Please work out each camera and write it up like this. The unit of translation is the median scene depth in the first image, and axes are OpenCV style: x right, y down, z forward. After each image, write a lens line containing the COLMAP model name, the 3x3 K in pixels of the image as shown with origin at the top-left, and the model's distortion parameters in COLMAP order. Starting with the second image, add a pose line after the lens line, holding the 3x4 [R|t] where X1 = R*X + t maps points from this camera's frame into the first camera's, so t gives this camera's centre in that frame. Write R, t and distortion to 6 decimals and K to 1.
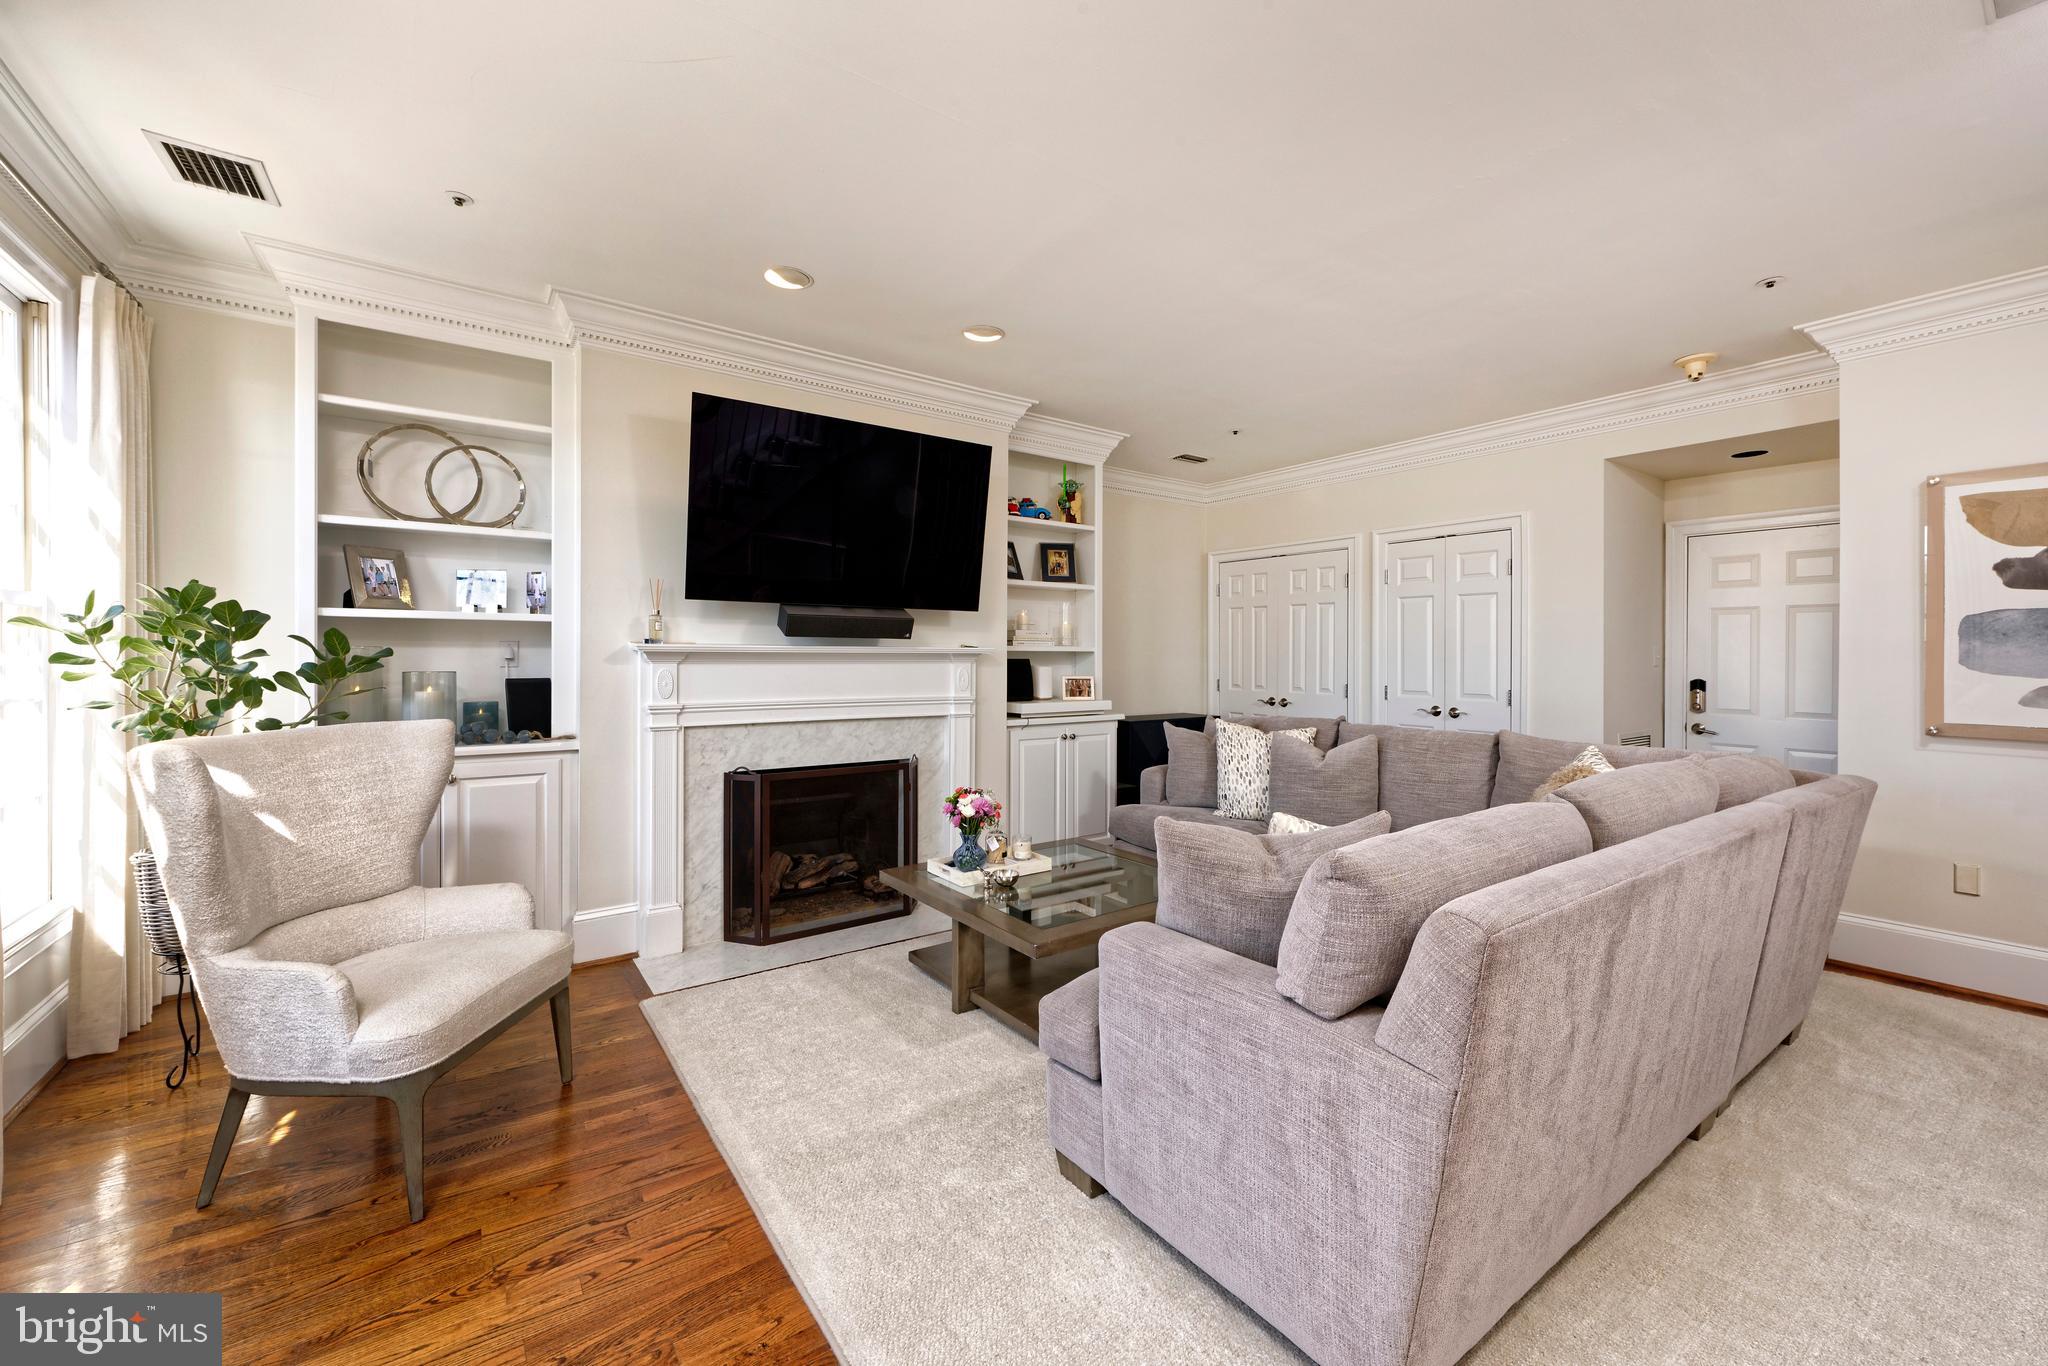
lens RADIAL K [[822.0, 0, 1037.9], [0, 822.0, 652.3], [0, 0, 1]] dist [0.001889, 0.000163]
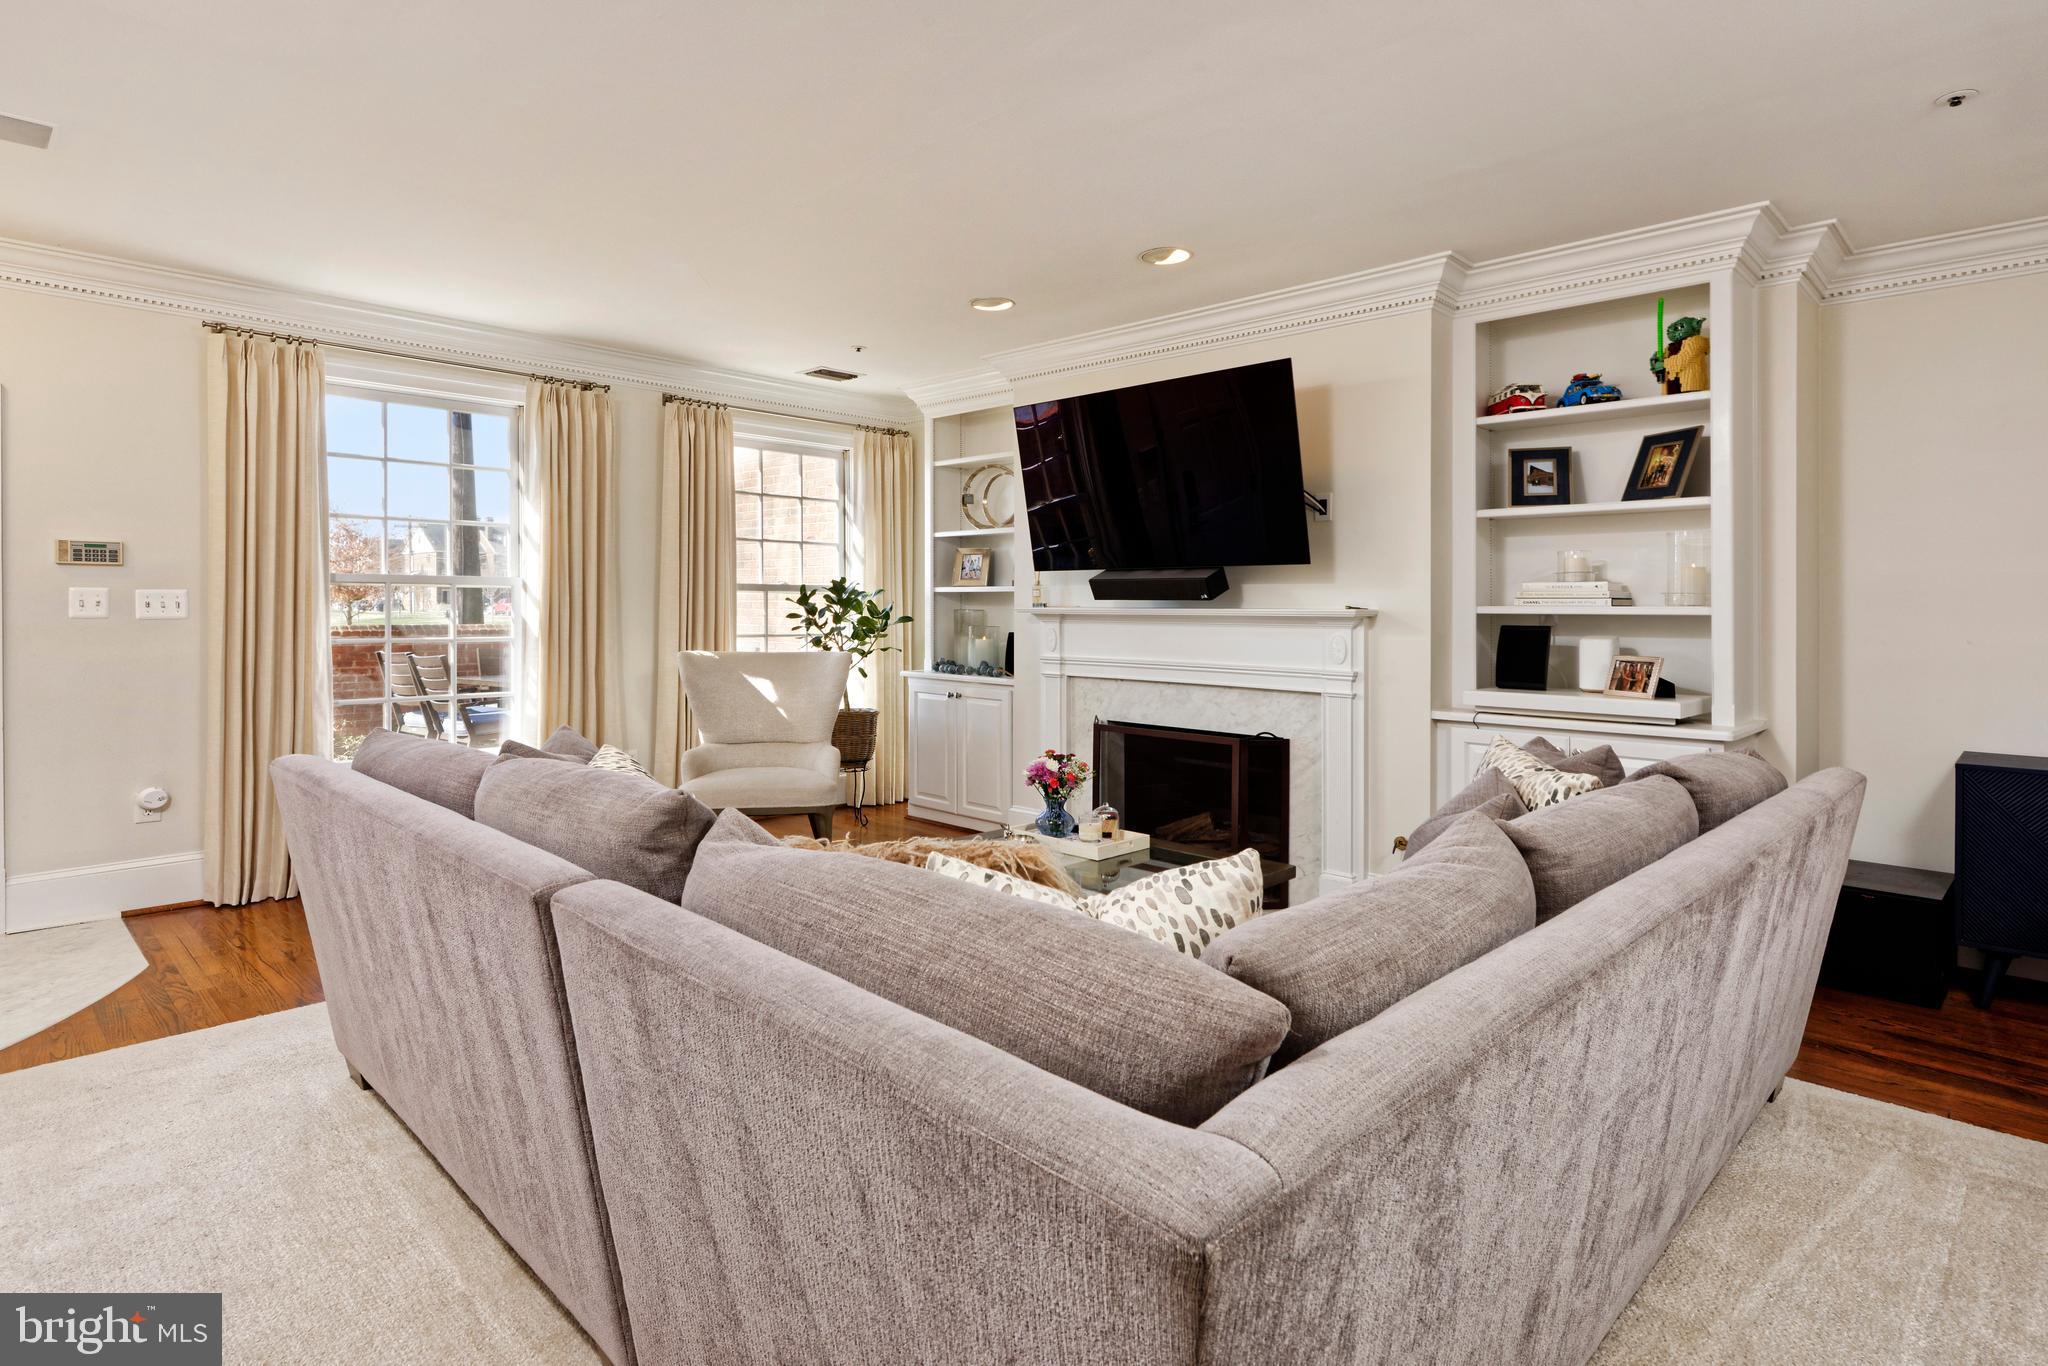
lens RADIAL K [[958.2, 0, 1032.4], [0, 958.2, 605.8], [0, 0, 1]] dist [-0.003290, -0.000184]
pose [[0.221958, -0.008887, -0.975016, 0.770898], [-0.006165, 0.999926, -0.010517, 0.002823], [0.975037, 0.008345, 0.221887, 0.529689]]
